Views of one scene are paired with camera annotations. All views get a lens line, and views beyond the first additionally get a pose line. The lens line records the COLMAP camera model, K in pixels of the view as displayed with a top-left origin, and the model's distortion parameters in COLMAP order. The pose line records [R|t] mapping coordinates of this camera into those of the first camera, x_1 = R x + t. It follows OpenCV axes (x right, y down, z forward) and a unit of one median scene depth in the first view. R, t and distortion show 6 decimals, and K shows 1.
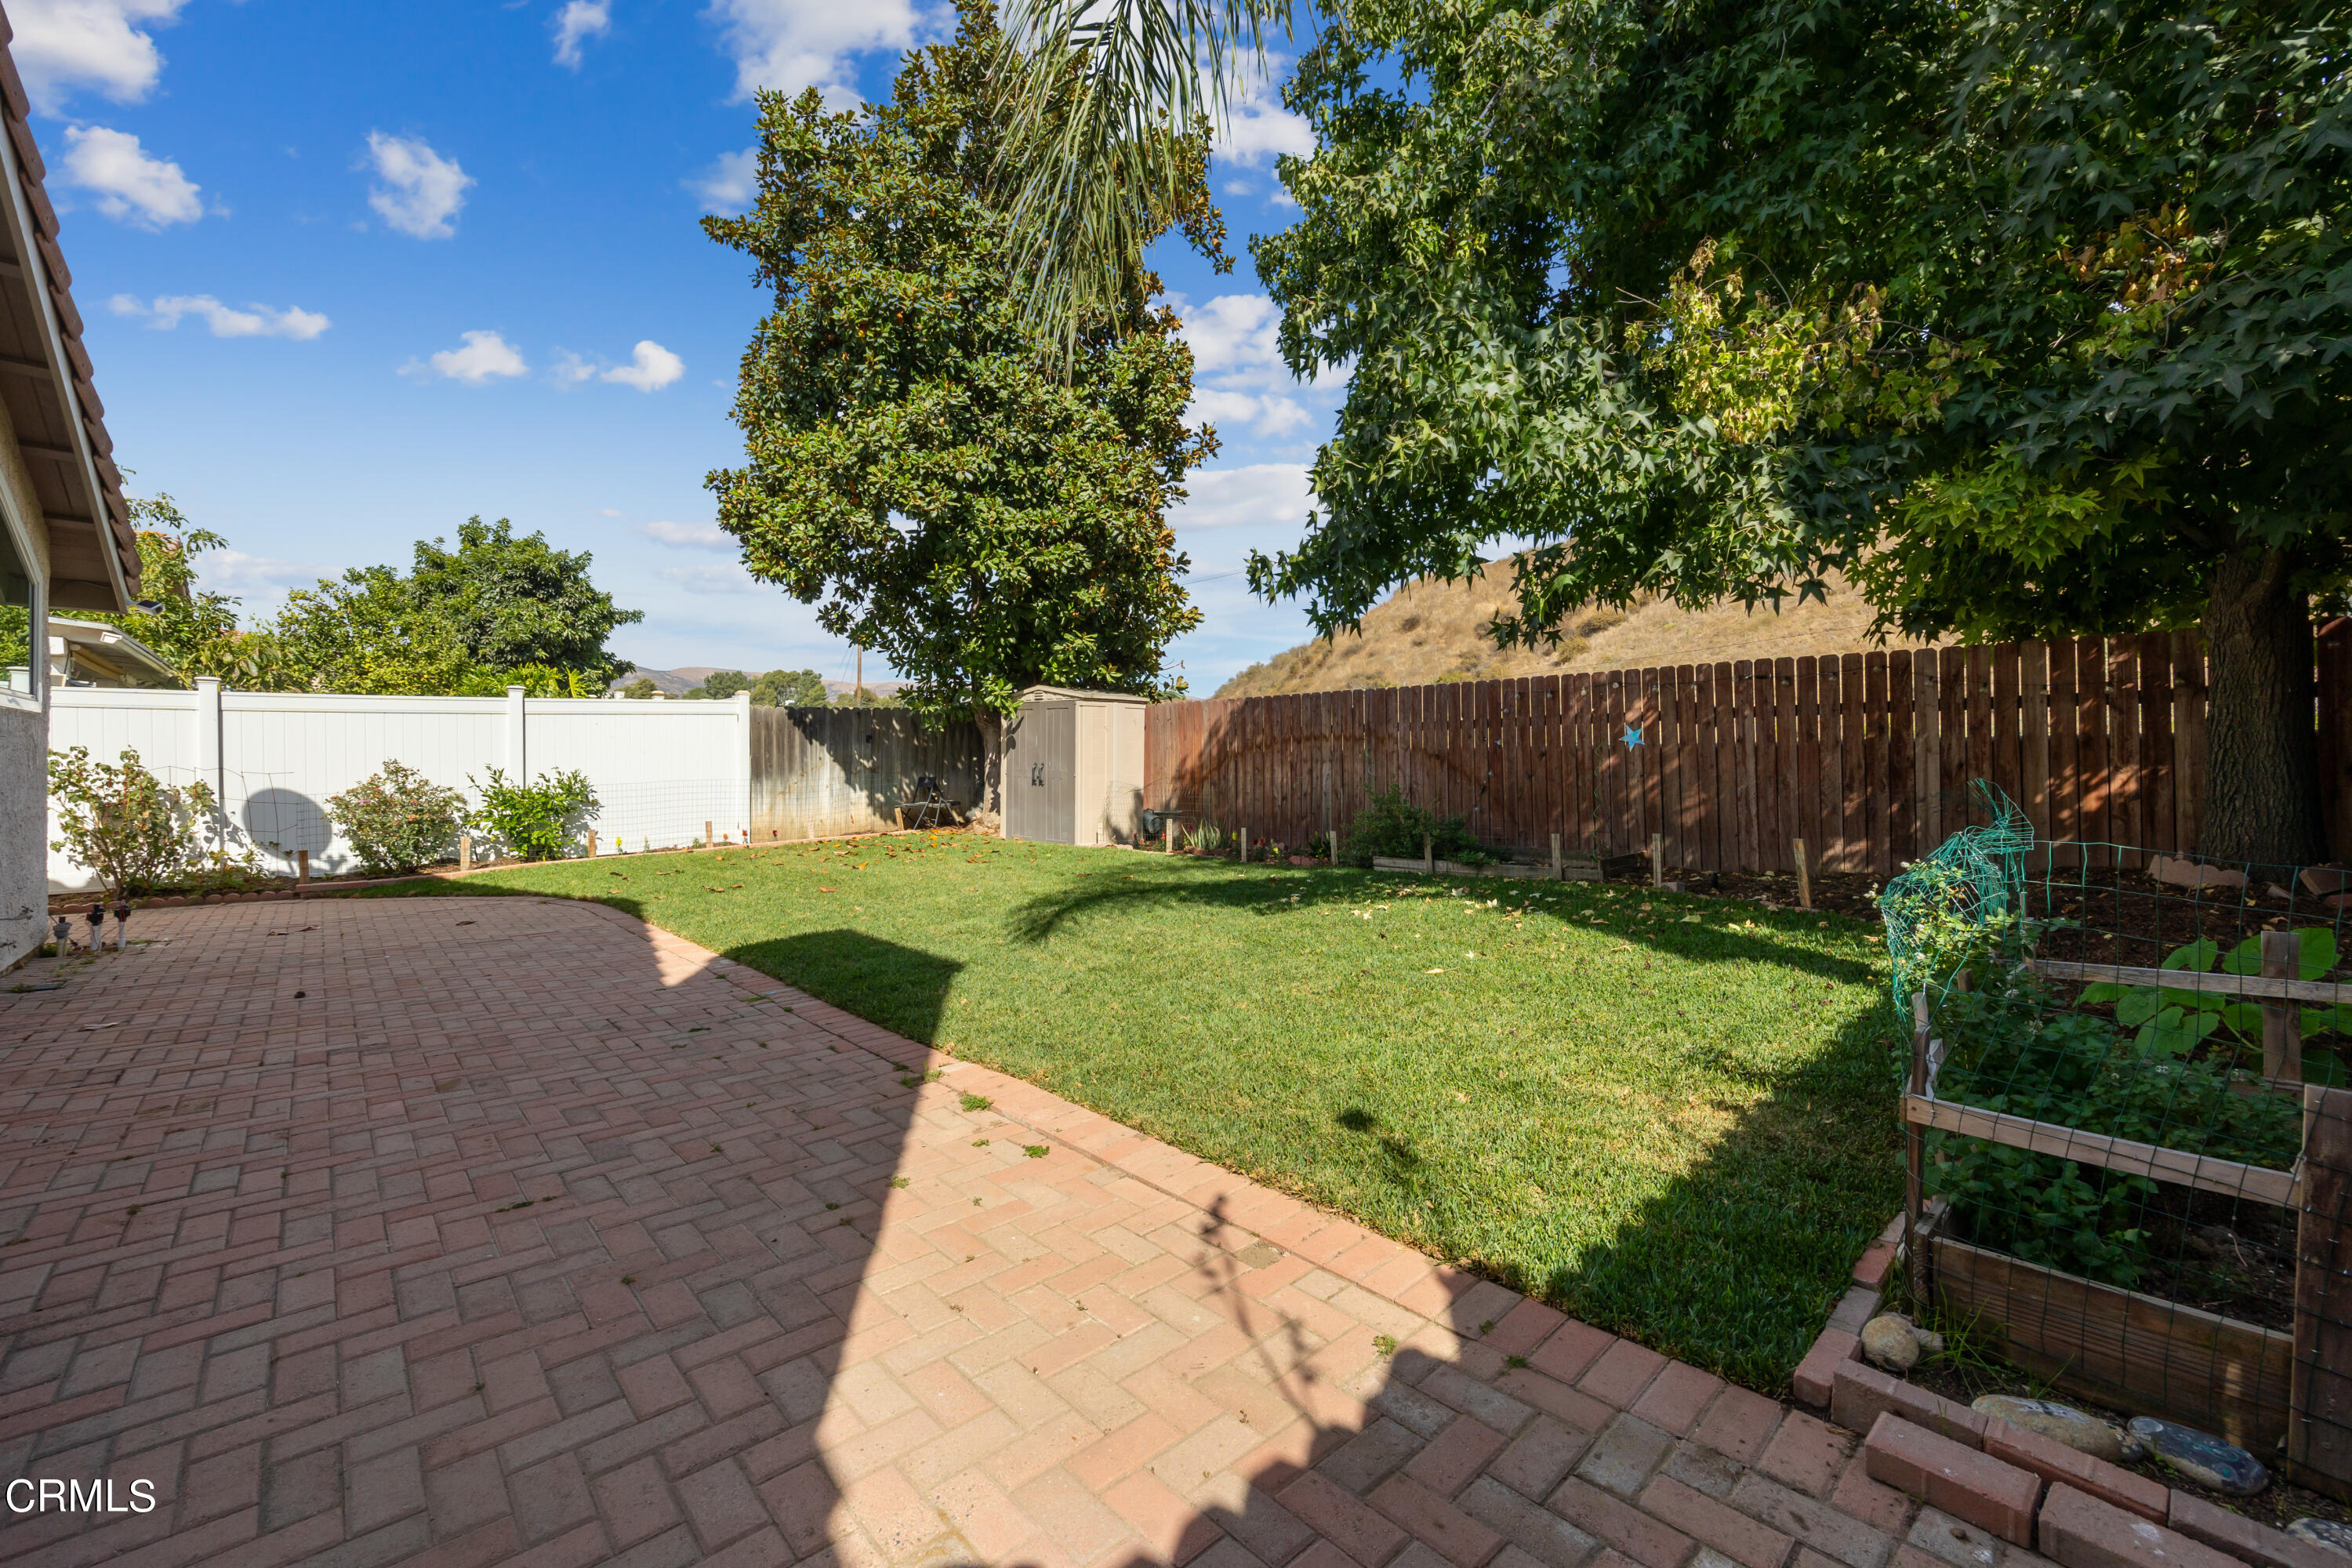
lens RADIAL K [[970.9, 0, 1176.0], [0, 970.9, 784.0], [0, 0, 1]] dist [-0.000095, 0.000072]
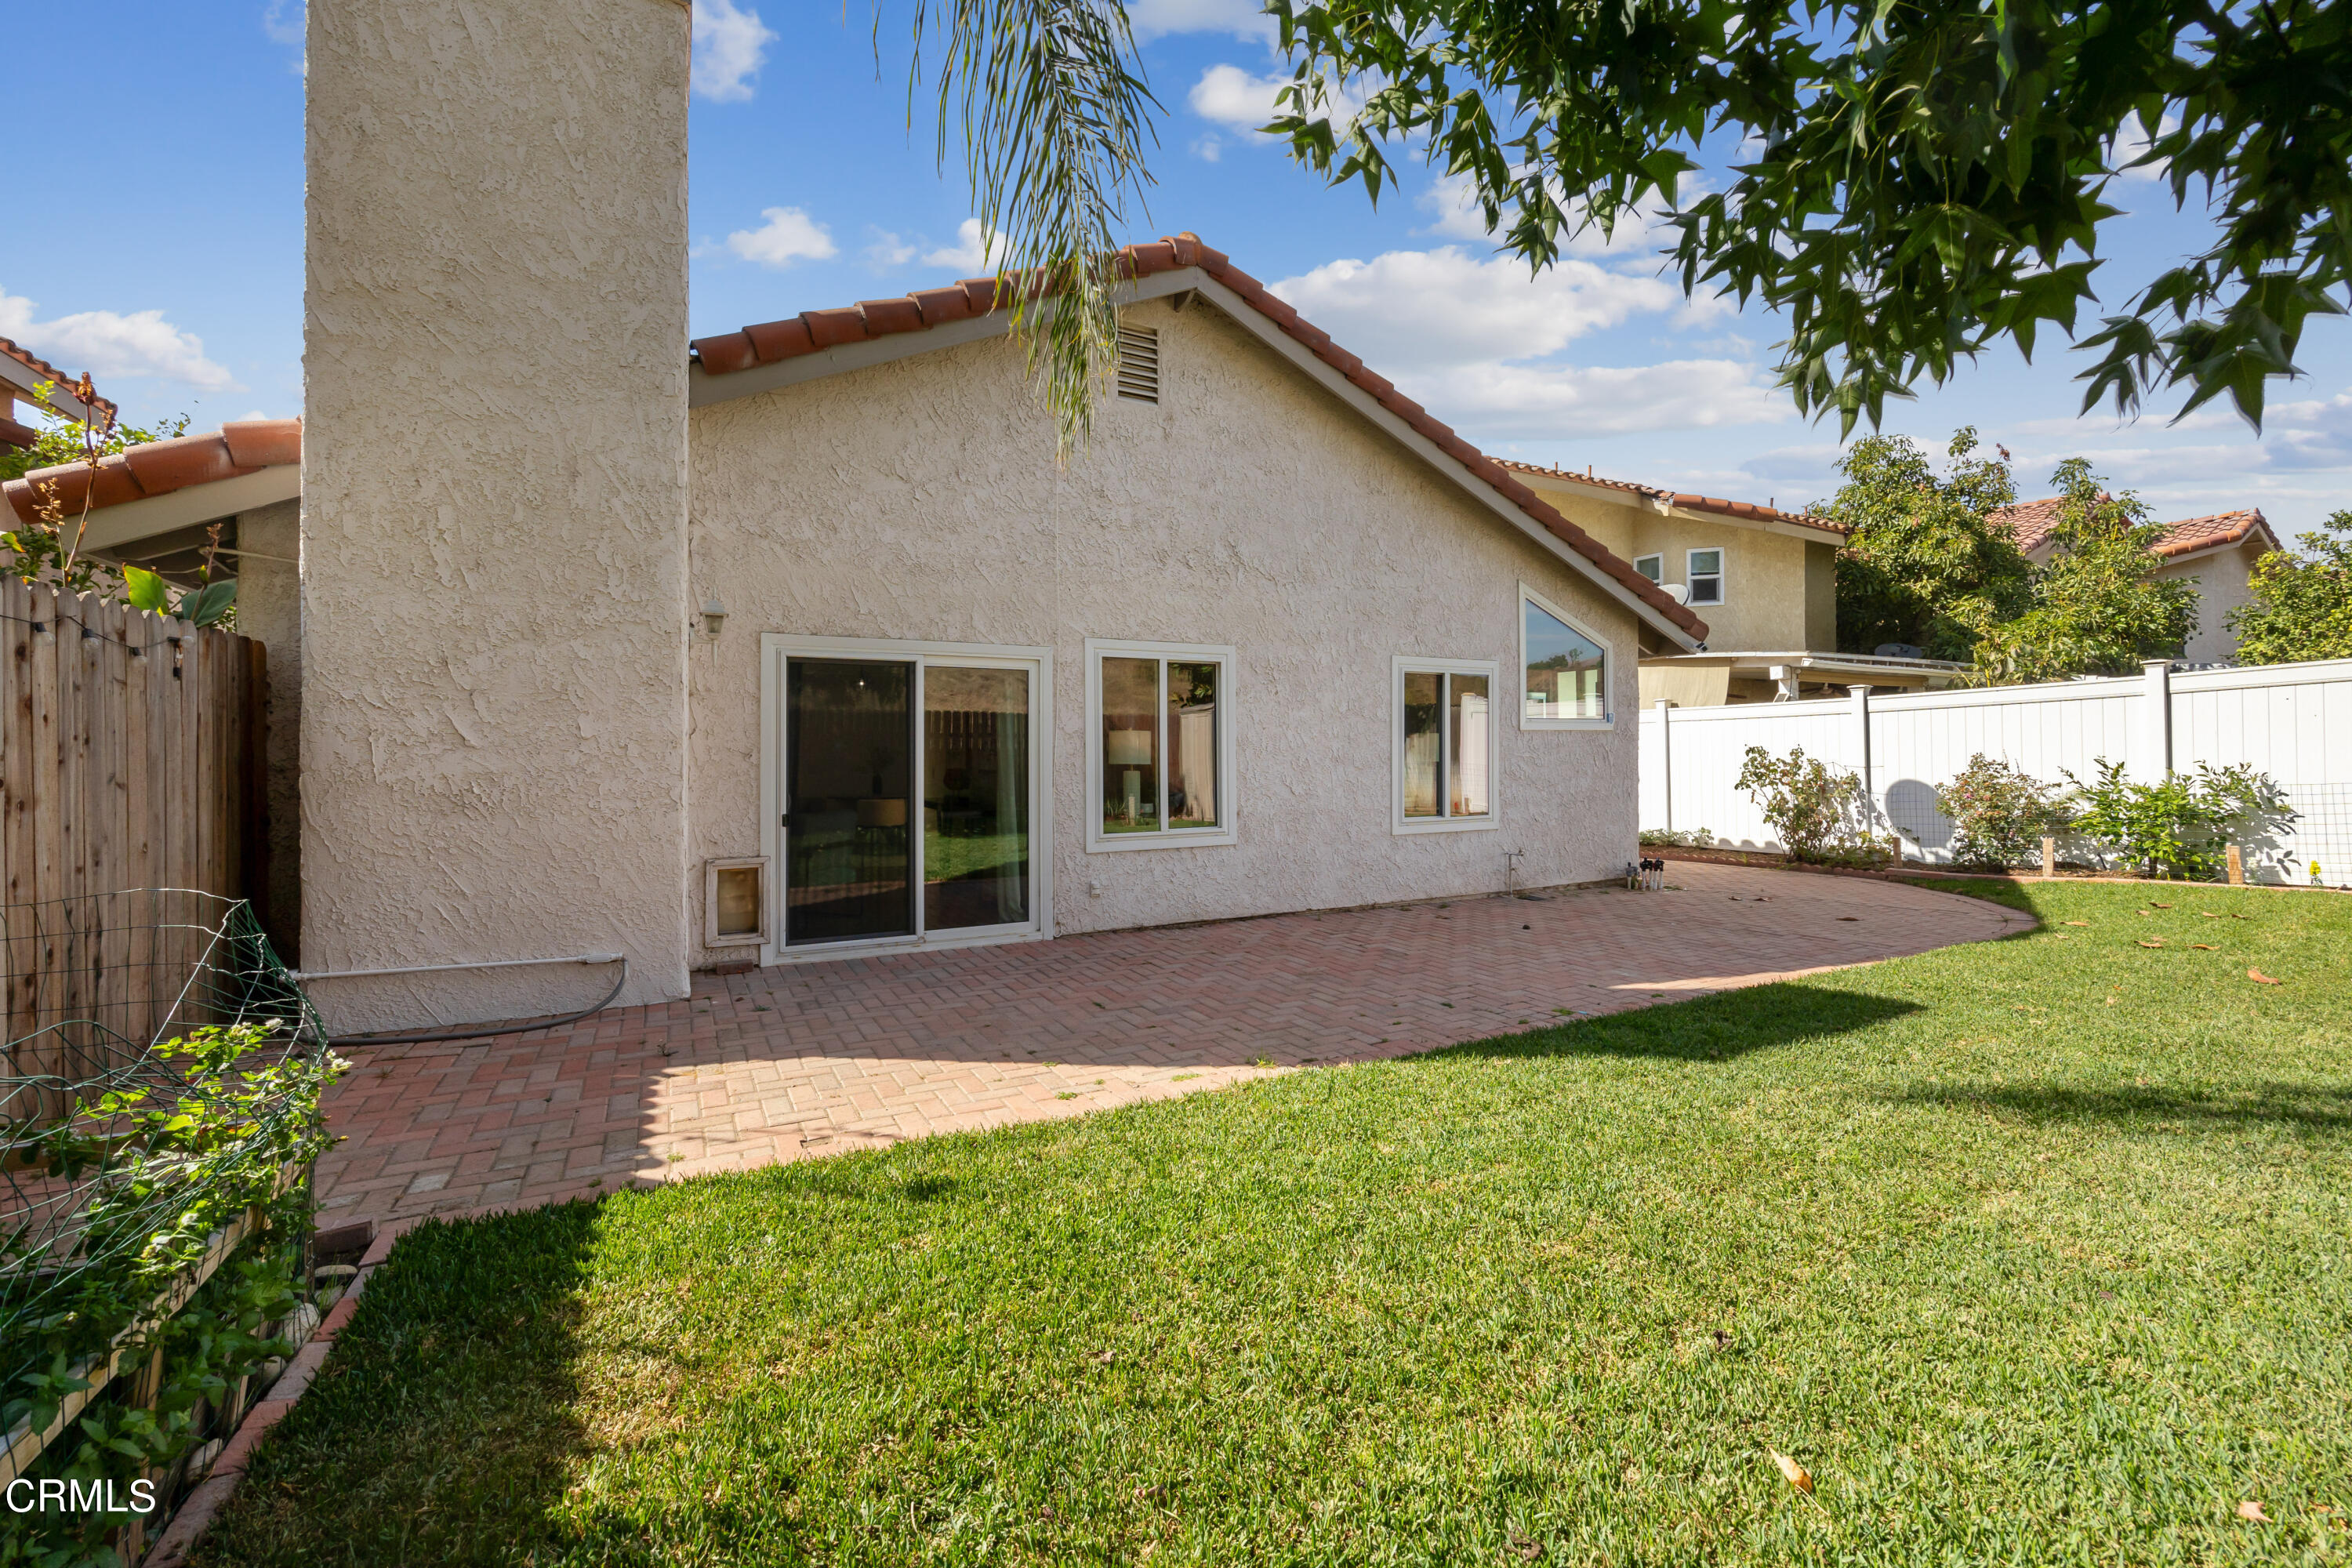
lens RADIAL K [[939.5, 0, 1176.0], [0, 939.5, 784.0], [0, 0, 1]] dist [-0.000572, 0.000084]
pose [[-0.243549, 0.031023, -0.969392, 0.331810], [-0.006407, 0.999415, 0.033593, -0.022685], [0.969868, 0.014392, -0.243207, 0.478918]]
